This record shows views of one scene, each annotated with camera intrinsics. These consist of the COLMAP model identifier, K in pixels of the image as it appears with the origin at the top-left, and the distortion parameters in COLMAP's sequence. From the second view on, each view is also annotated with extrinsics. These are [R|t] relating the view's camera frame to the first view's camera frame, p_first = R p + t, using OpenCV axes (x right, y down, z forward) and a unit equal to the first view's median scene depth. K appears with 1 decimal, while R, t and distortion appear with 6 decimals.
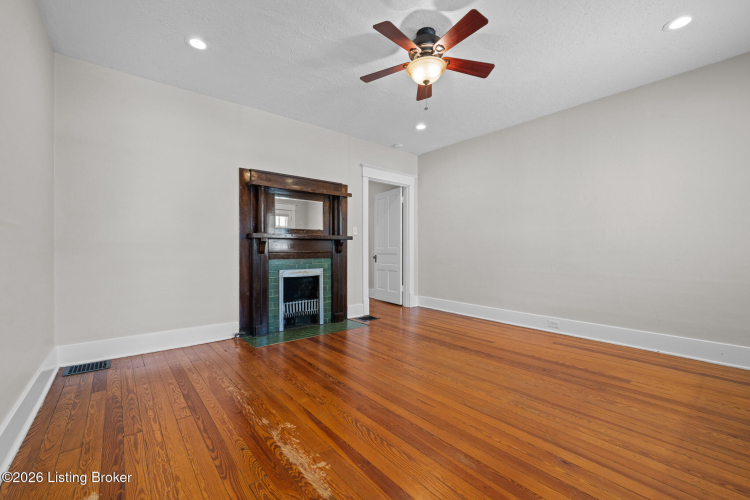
lens RADIAL K [[312.0, 0, 378.1], [0, 312.0, 249.1], [0, 0, 1]] dist [-0.001679, -0.000188]
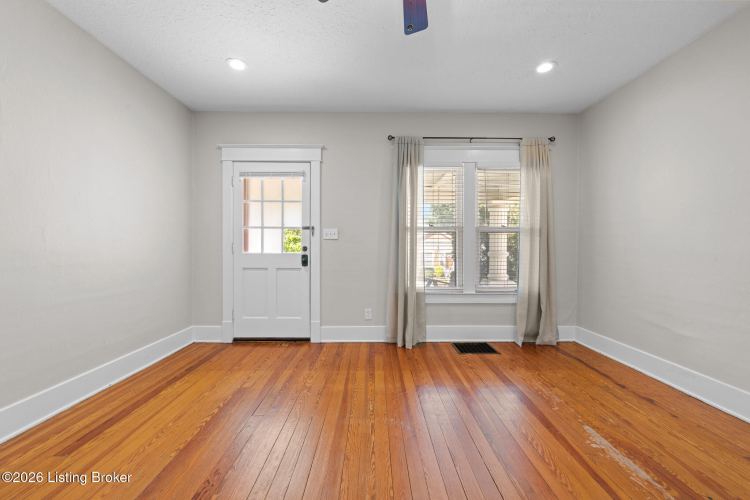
lens RADIAL K [[312.0, 0, 378.1], [0, 312.0, 249.1], [0, 0, 1]] dist [-0.001679, -0.000188]
pose [[-0.781621, -0.004511, 0.623737, -0.243849], [-0.006321, 0.999980, -0.000688, -0.042221], [-0.623721, -0.004481, -0.781634, 2.190430]]
